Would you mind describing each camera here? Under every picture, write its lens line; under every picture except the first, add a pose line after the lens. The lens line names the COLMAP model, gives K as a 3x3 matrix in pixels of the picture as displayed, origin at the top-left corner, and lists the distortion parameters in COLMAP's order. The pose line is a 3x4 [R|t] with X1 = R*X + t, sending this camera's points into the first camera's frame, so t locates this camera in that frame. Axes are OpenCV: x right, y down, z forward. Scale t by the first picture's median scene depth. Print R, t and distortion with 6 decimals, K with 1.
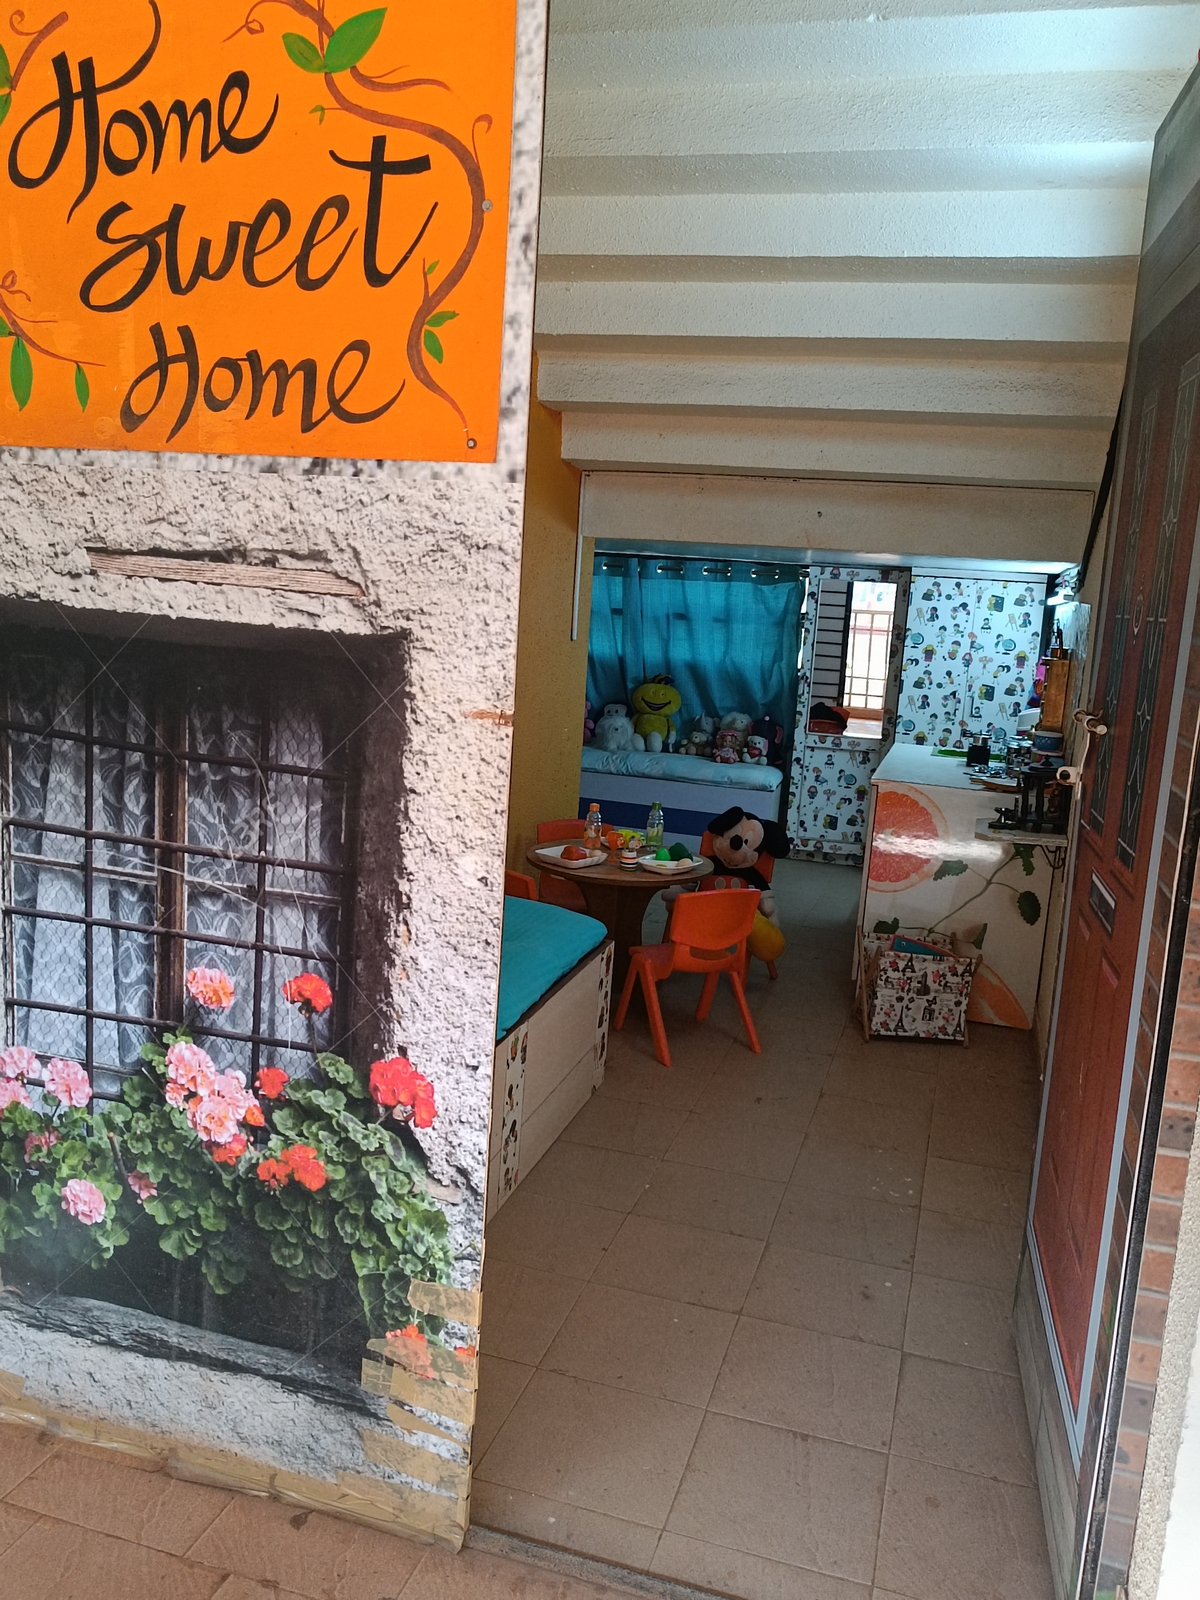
lens RADIAL K [[1253.0, 0, 600.0], [0, 1253.0, 800.0], [0, 0, 1]] dist [0.067743, -0.004307]
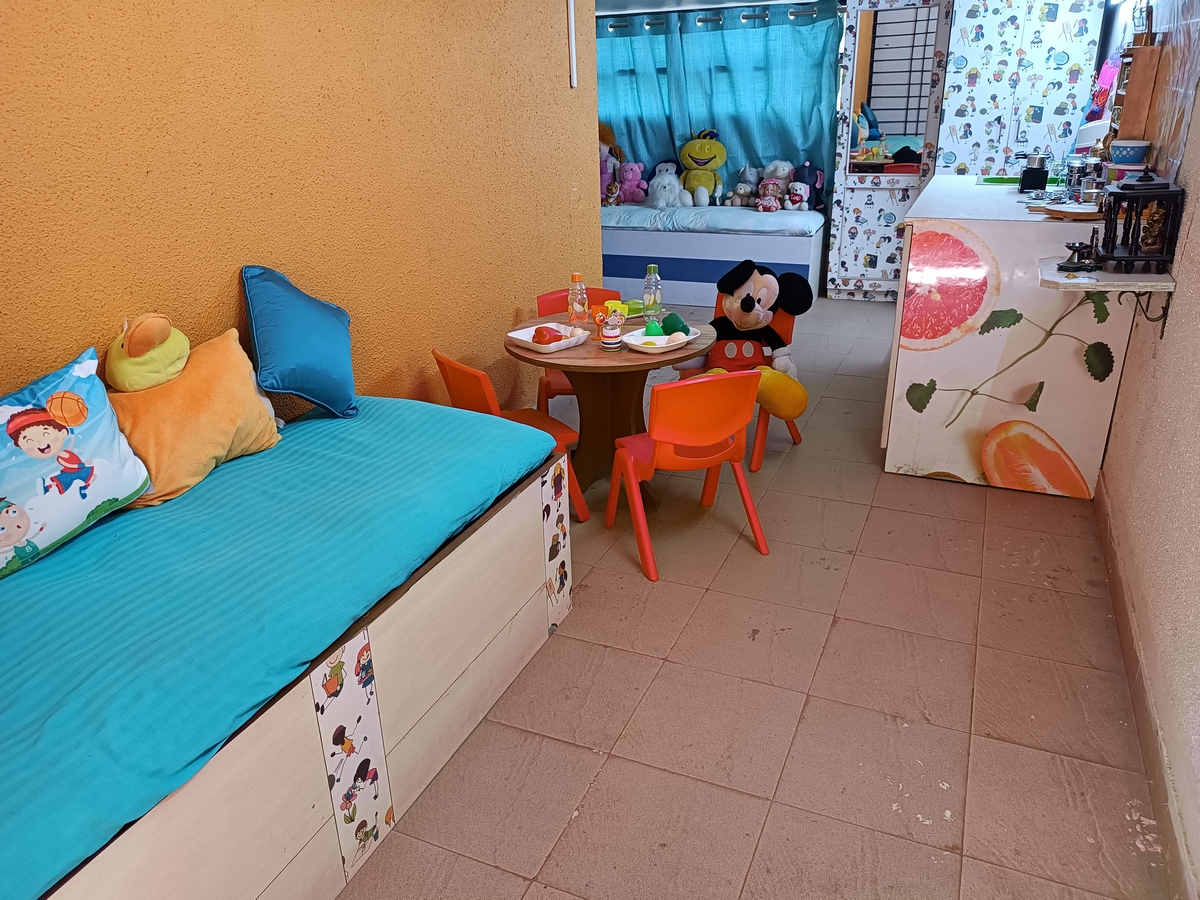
lens RADIAL K [[856.3, 0, 600.0], [0, 856.3, 450.0], [0, 0, 1]] dist [0.026745, -0.029417]
pose [[0.988821, -0.041087, -0.143332, 0.058912], [0.072636, 0.972245, 0.222404, -0.005570], [0.130216, -0.230328, 0.964361, 0.250424]]
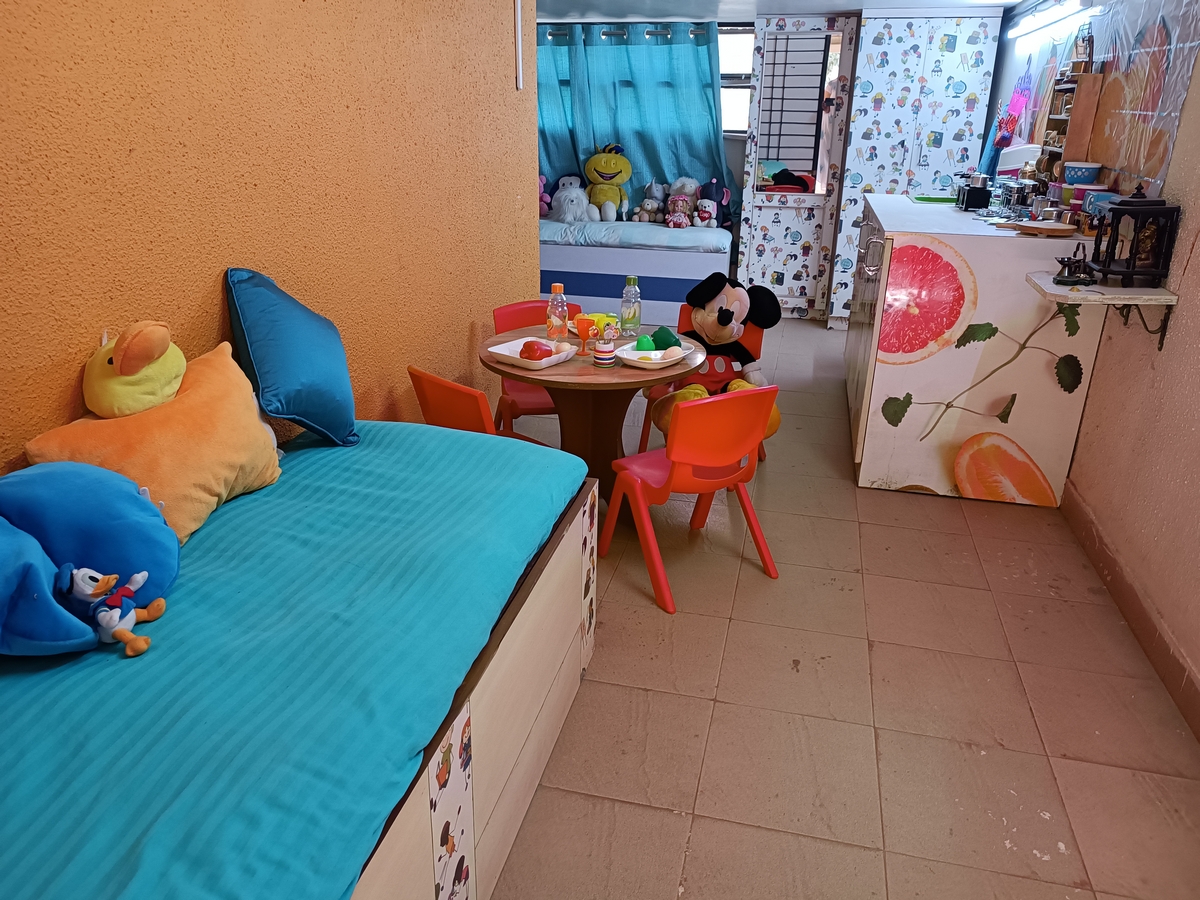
lens RADIAL K [[856.3, 0, 600.0], [0, 856.3, 450.0], [0, 0, 1]] dist [0.026745, -0.029417]
pose [[0.997129, -0.068565, 0.032130, -0.001258], [0.060145, 0.974972, 0.214039, -0.005796], [-0.046002, -0.211492, 0.976296, 0.273276]]
